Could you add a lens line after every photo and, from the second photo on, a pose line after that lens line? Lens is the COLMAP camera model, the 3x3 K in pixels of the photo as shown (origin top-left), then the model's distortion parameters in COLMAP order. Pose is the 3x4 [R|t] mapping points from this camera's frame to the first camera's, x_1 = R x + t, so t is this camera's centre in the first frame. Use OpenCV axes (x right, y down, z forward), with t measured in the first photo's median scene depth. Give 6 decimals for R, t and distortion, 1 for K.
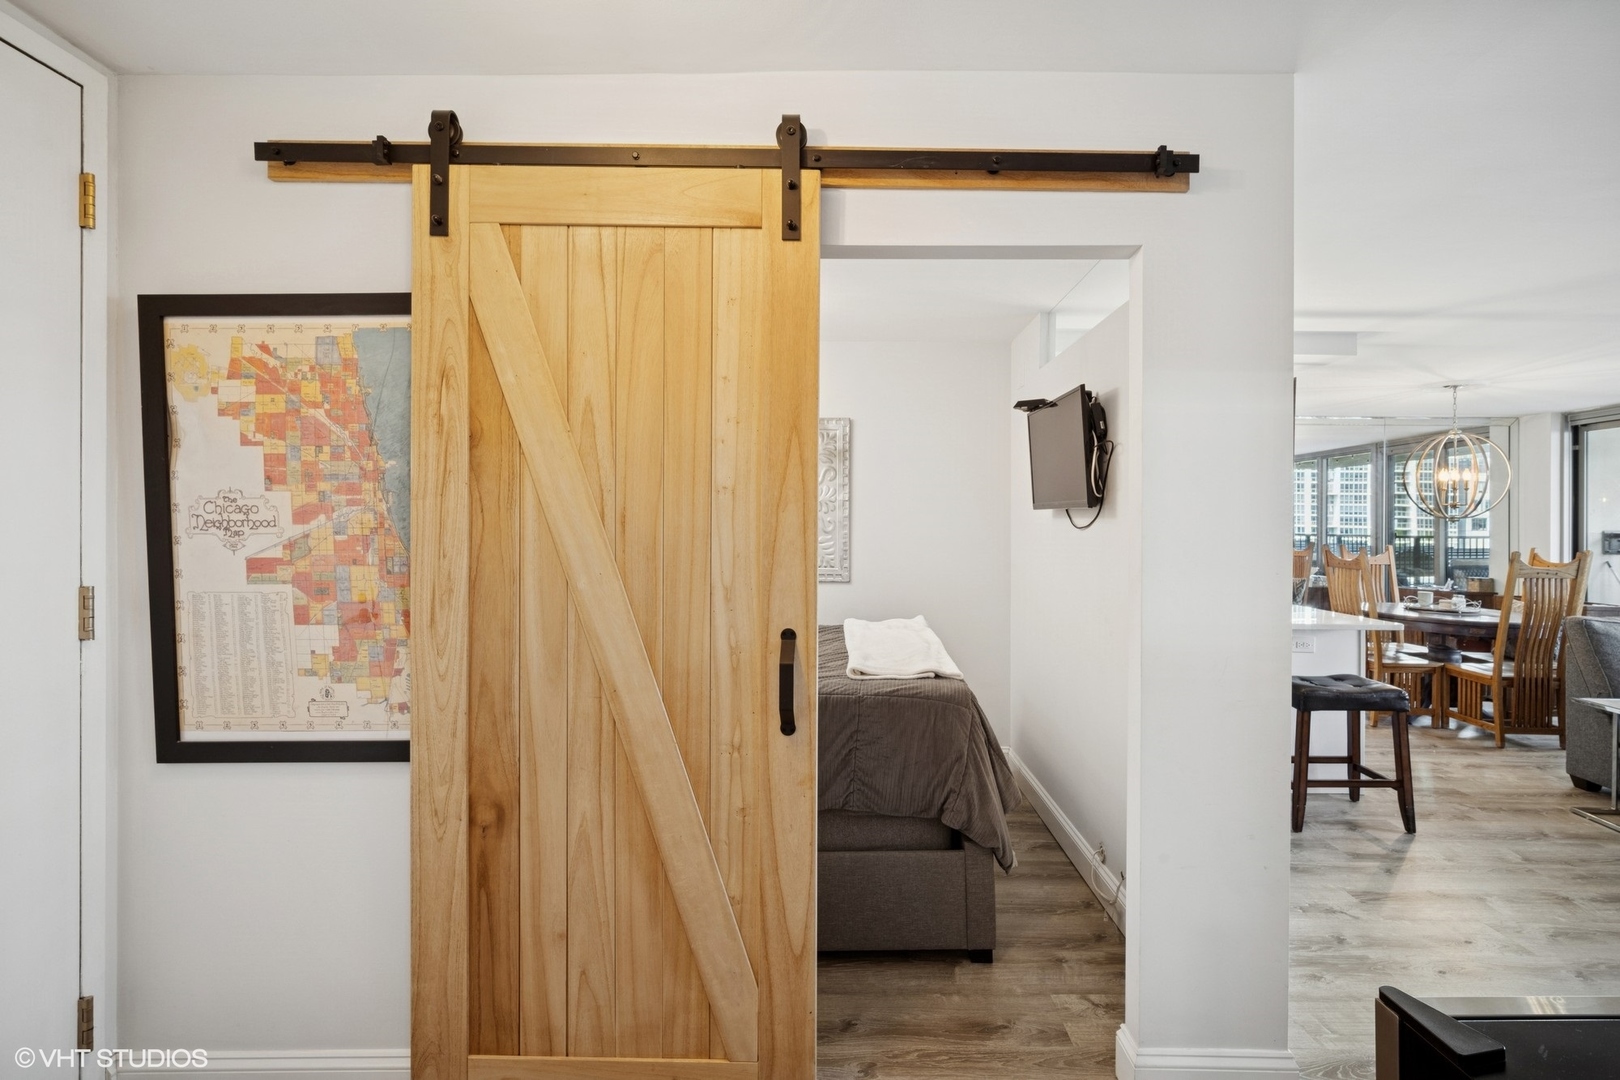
lens RADIAL K [[731.1, 0, 843.7], [0, 731.1, 523.3], [0, 0, 1]] dist [-0.000978, 0.000734]
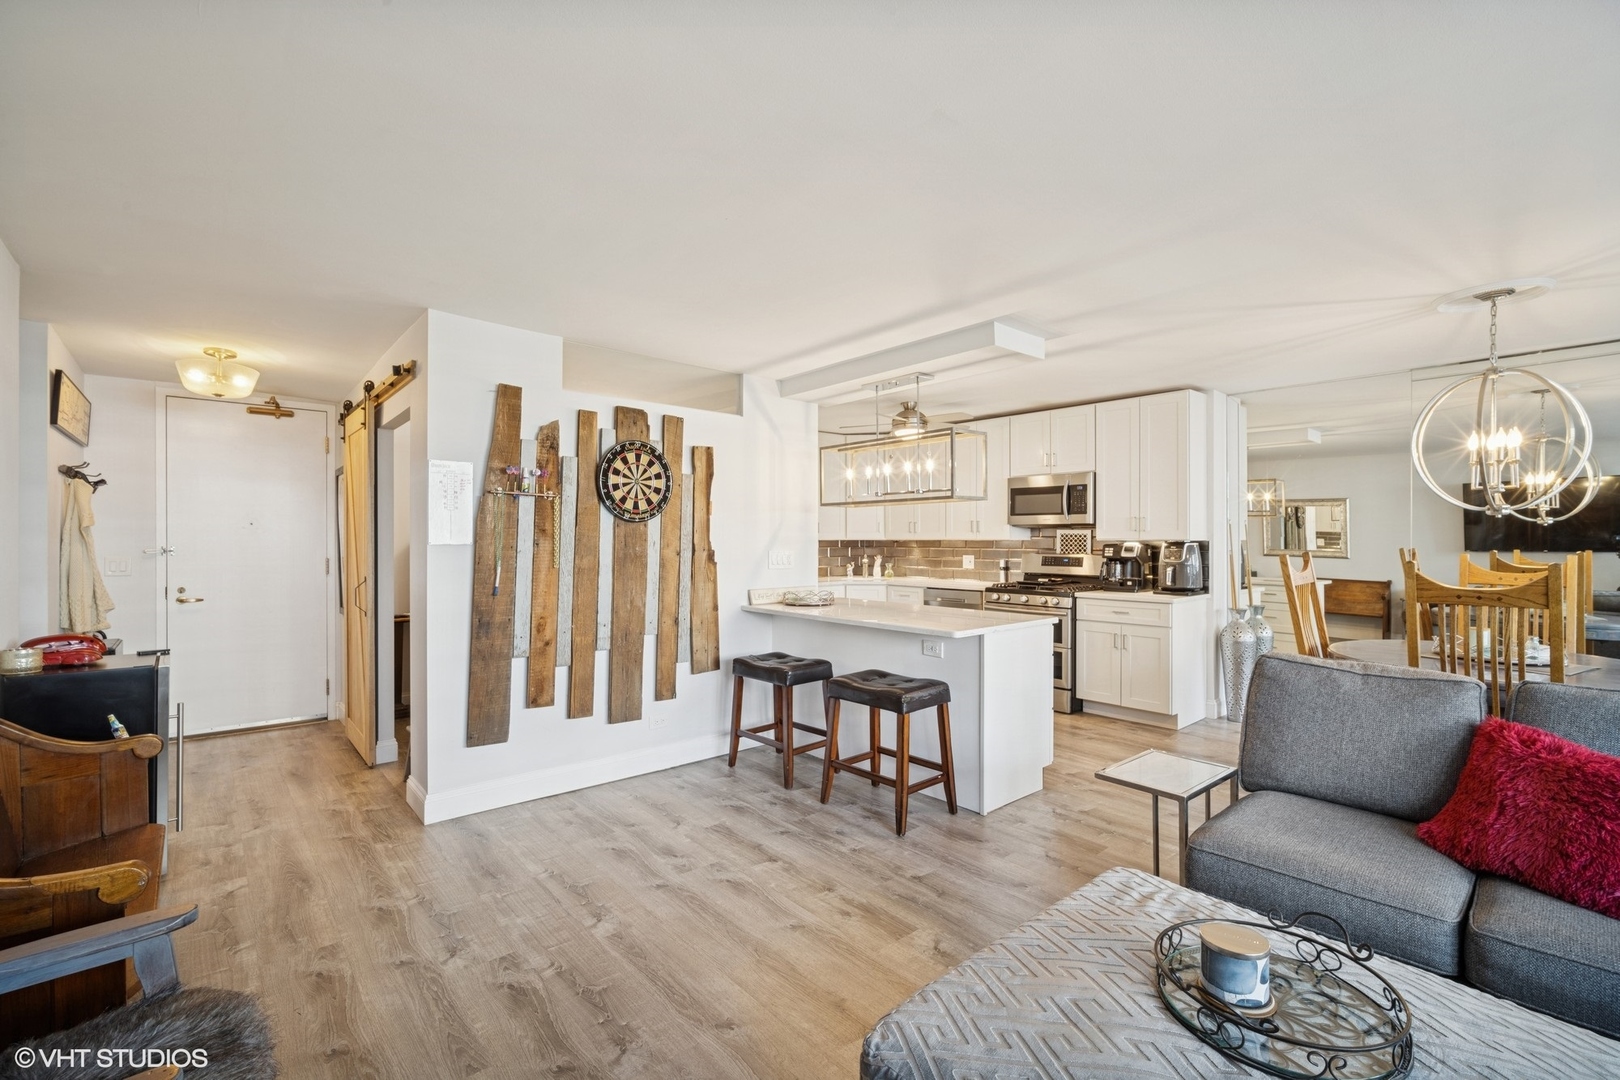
lens RADIAL K [[704.8, 0, 807.8], [0, 704.8, 538.3], [0, 0, 1]] dist [-0.016065, 0.005415]
pose [[0.650140, -0.013327, -0.759697, 1.144371], [0.013436, 0.999891, -0.006043, 0.016903], [0.759695, -0.006279, 0.650249, 0.224346]]
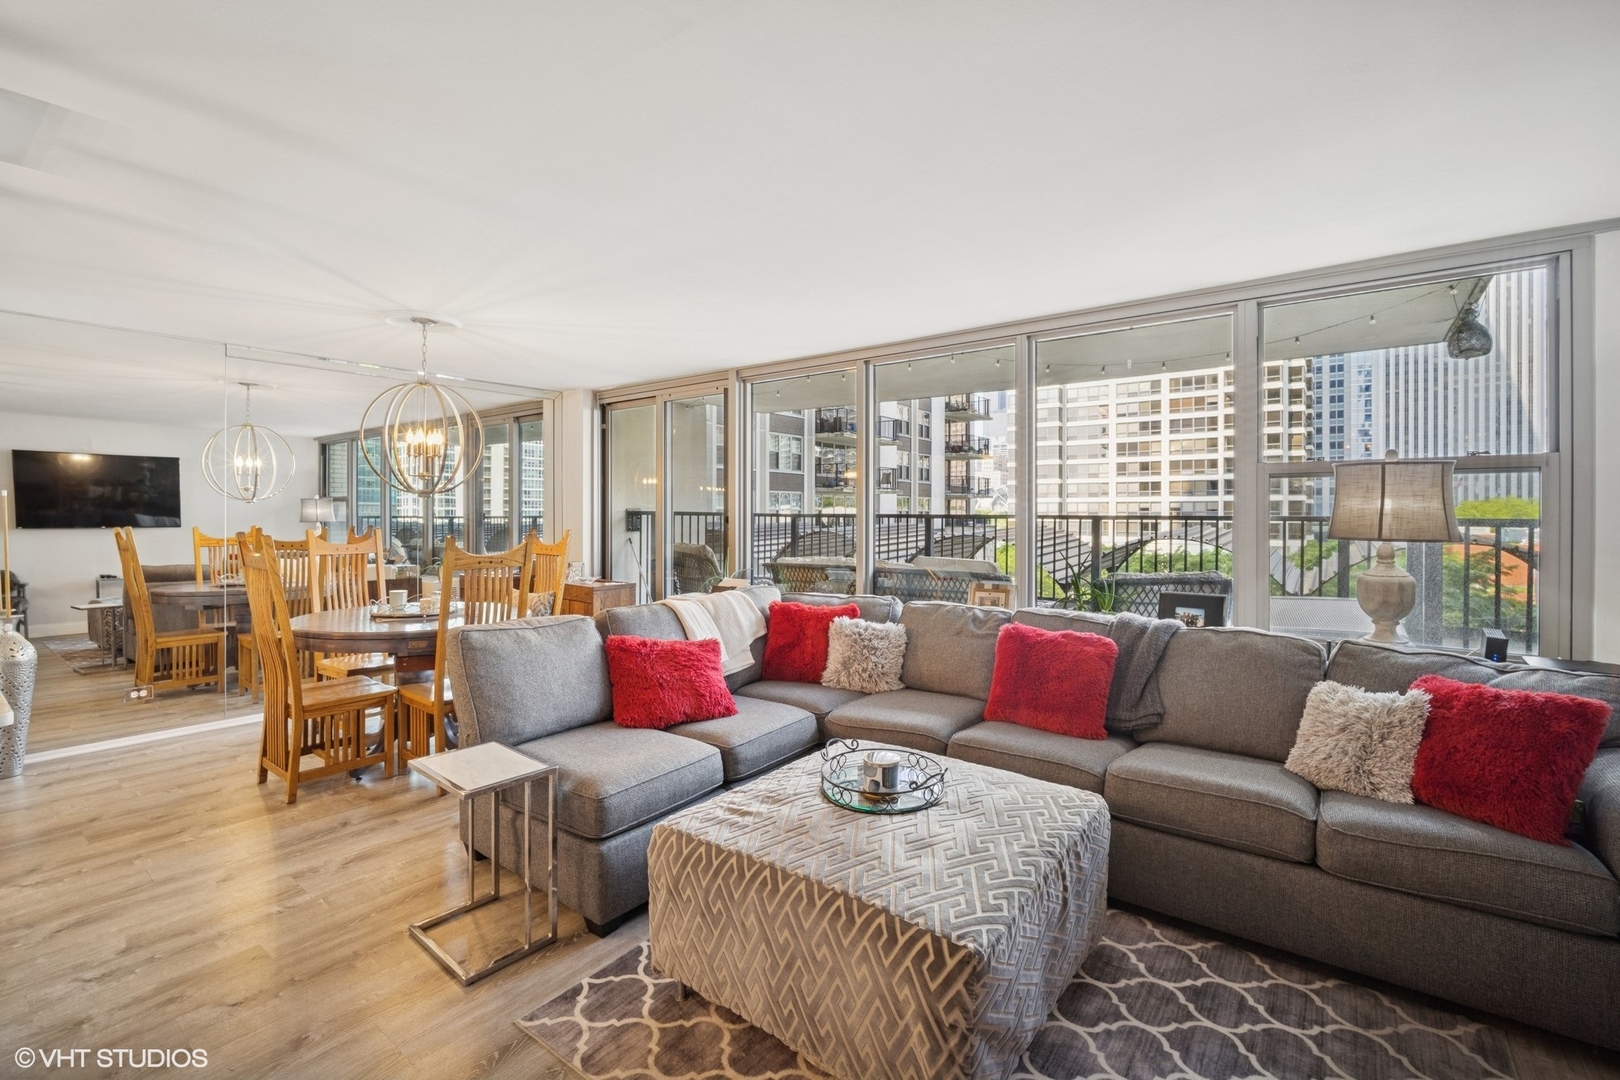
lens RADIAL K [[709.7, 0, 803.7], [0, 709.7, 514.5], [0, 0, 1]] dist [-0.014866, 0.004644]
pose [[0.612013, -0.012576, 0.790748, 0.620611], [0.002279, 0.999897, 0.014138, 0.007409], [-0.790845, -0.006851, 0.611978, 0.288892]]
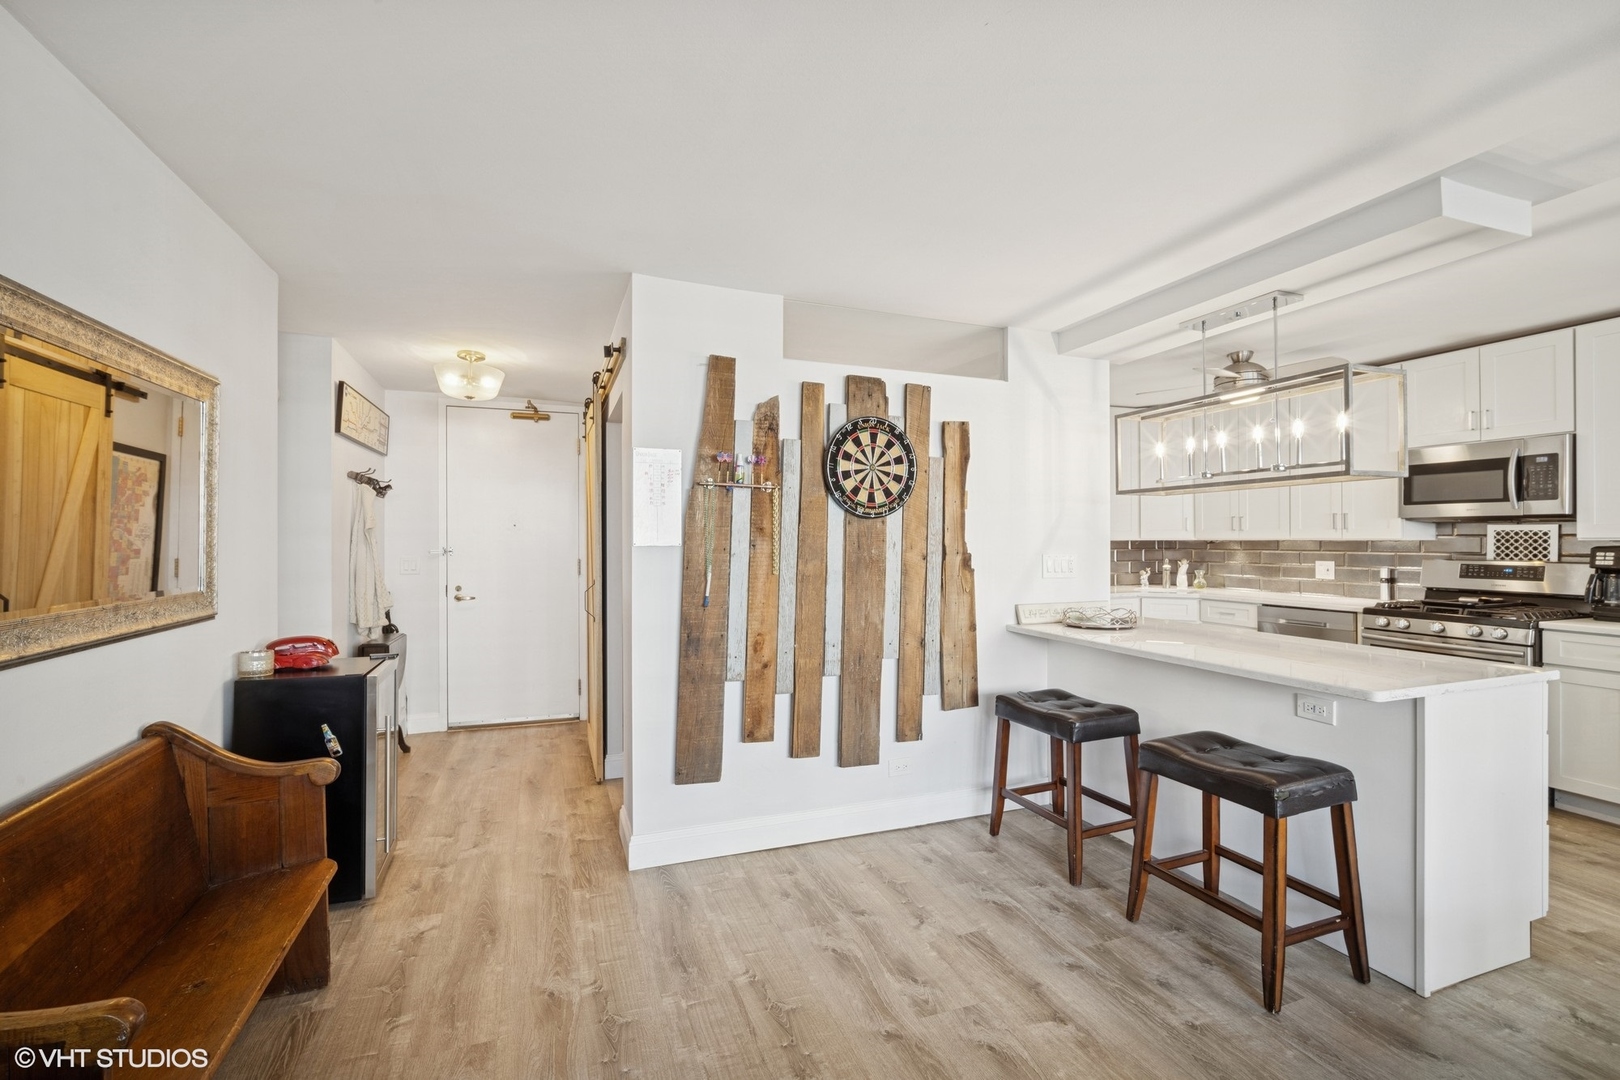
lens RADIAL K [[712.5, 0, 808.5], [0, 712.5, 534.8], [0, 0, 1]] dist [-0.014305, 0.004847]
pose [[0.342436, -0.019776, -0.939333, 0.972643], [0.012315, 0.999787, -0.016559, 0.016047], [0.939461, -0.005897, 0.342606, 0.338064]]
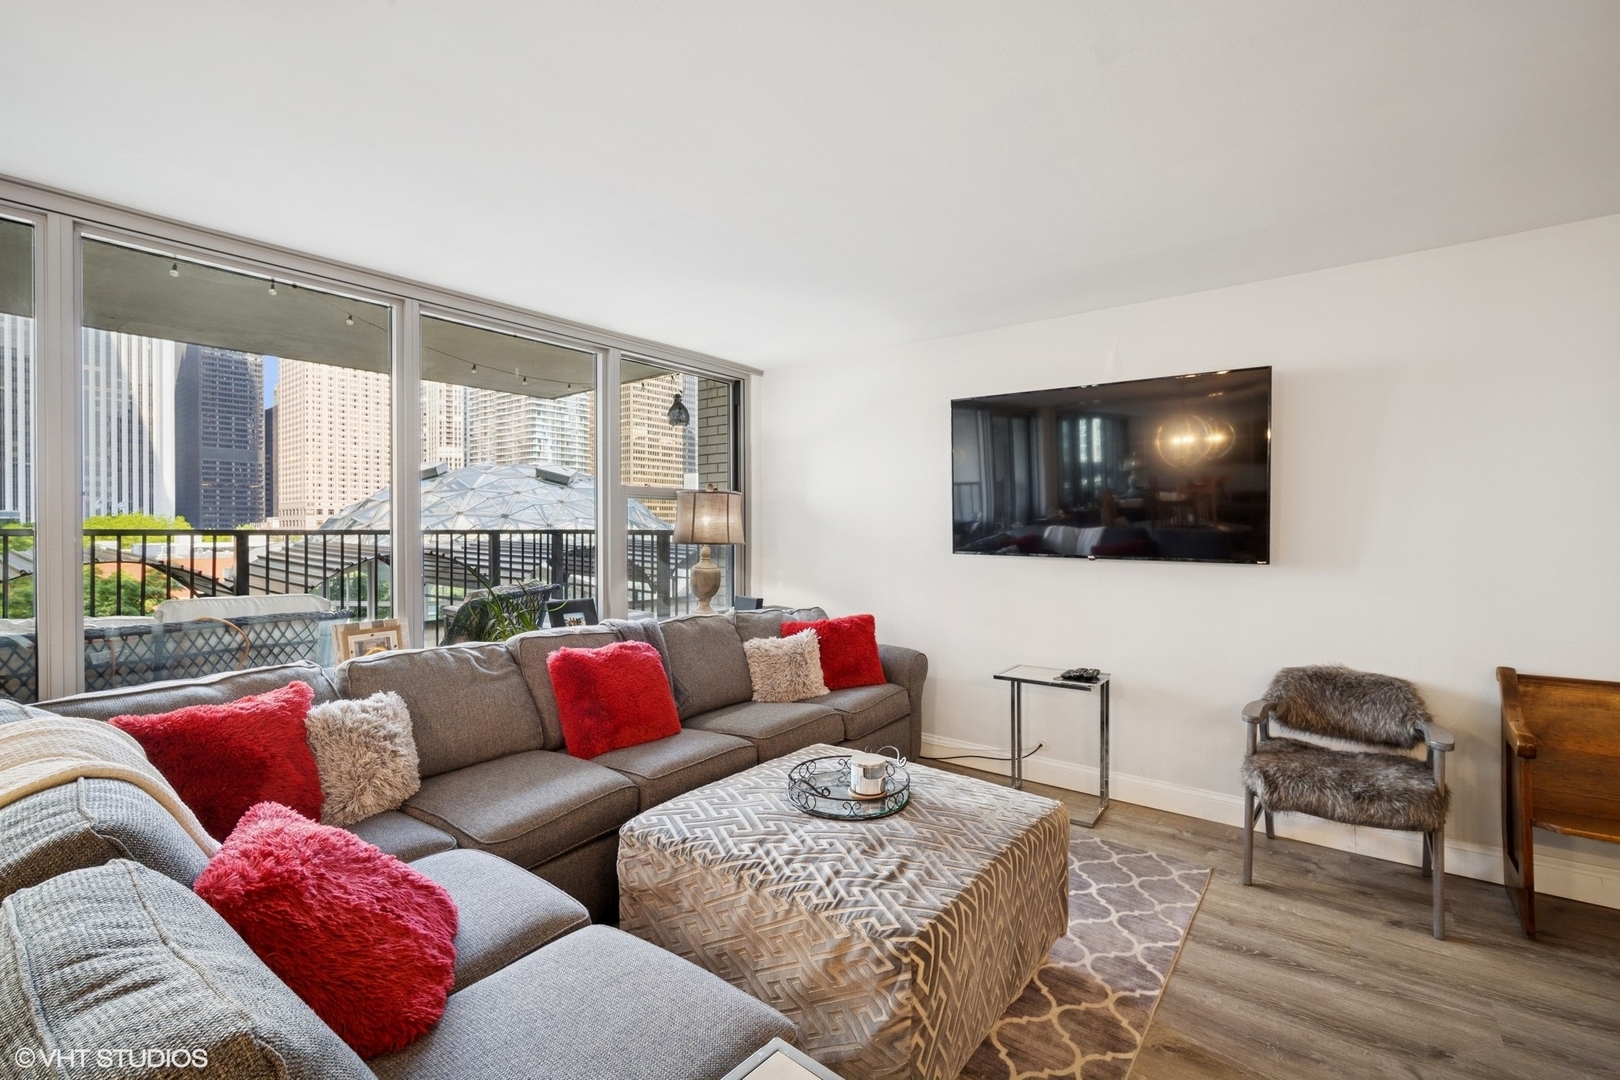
lens RADIAL K [[703.9, 0, 809.6], [0, 703.9, 529.7], [0, 0, 1]] dist [-0.014810, 0.004669]
pose [[-0.788756, -0.010788, 0.614612, 0.762494], [-0.010861, 0.999934, 0.003612, 0.017060], [-0.614611, -0.003826, -0.788821, 0.967052]]
